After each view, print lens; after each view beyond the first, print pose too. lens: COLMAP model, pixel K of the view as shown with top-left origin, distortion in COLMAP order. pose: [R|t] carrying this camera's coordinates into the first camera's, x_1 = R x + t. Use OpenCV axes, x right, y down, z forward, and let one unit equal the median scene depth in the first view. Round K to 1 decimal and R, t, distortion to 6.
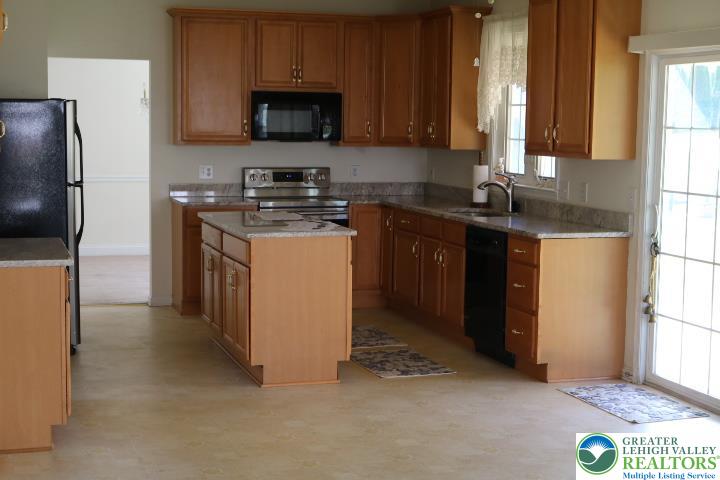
lens RADIAL K [[1165.1, 0, 352.3], [0, 1165.1, 241.6], [0, 0, 1]] dist [-0.034587, 0.000000]
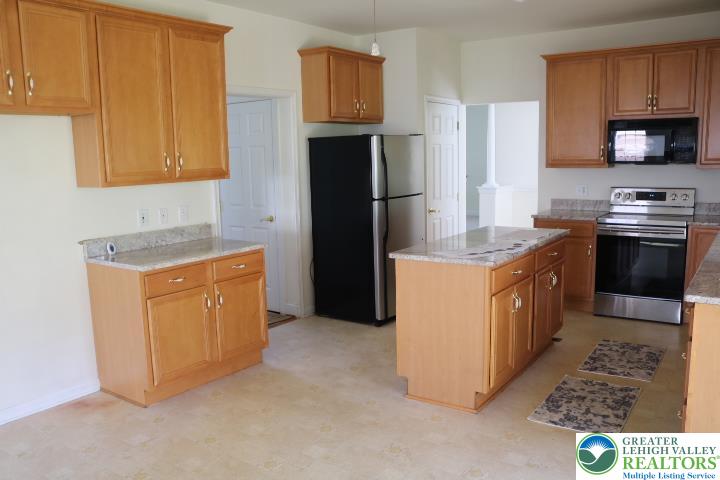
lens RADIAL K [[598.1, 0, 357.9], [0, 598.1, 247.4], [0, 0, 1]] dist [-0.147097, 0.111887]
pose [[0.606642, 0.094232, -0.789370, 0.258931], [-0.050157, 0.995508, 0.080294, -0.044238], [0.793391, -0.009117, 0.608644, 0.522987]]
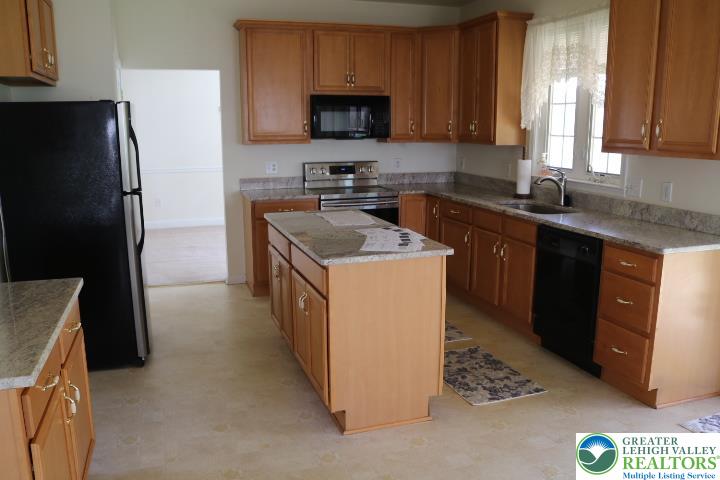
lens RADIAL K [[598.1, 0, 353.9], [0, 598.1, 246.0], [0, 0, 1]] dist [-0.147097, 0.111887]
pose [[0.999807, -0.018492, 0.006611, -0.058702], [0.017766, 0.995140, 0.096856, -0.044815], [-0.008370, -0.096720, 0.995276, 0.480553]]
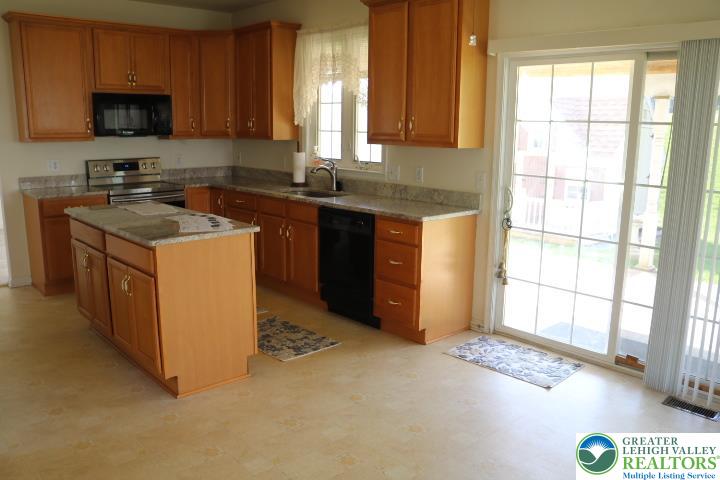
lens RADIAL K [[598.1, 0, 354.2], [0, 598.1, 244.3], [0, 0, 1]] dist [-0.147097, 0.111887]
pose [[0.912891, -0.084942, 0.399268, -0.104638], [0.044360, 0.992961, 0.109822, -0.038242], [-0.405786, -0.082544, 0.910233, 0.424554]]
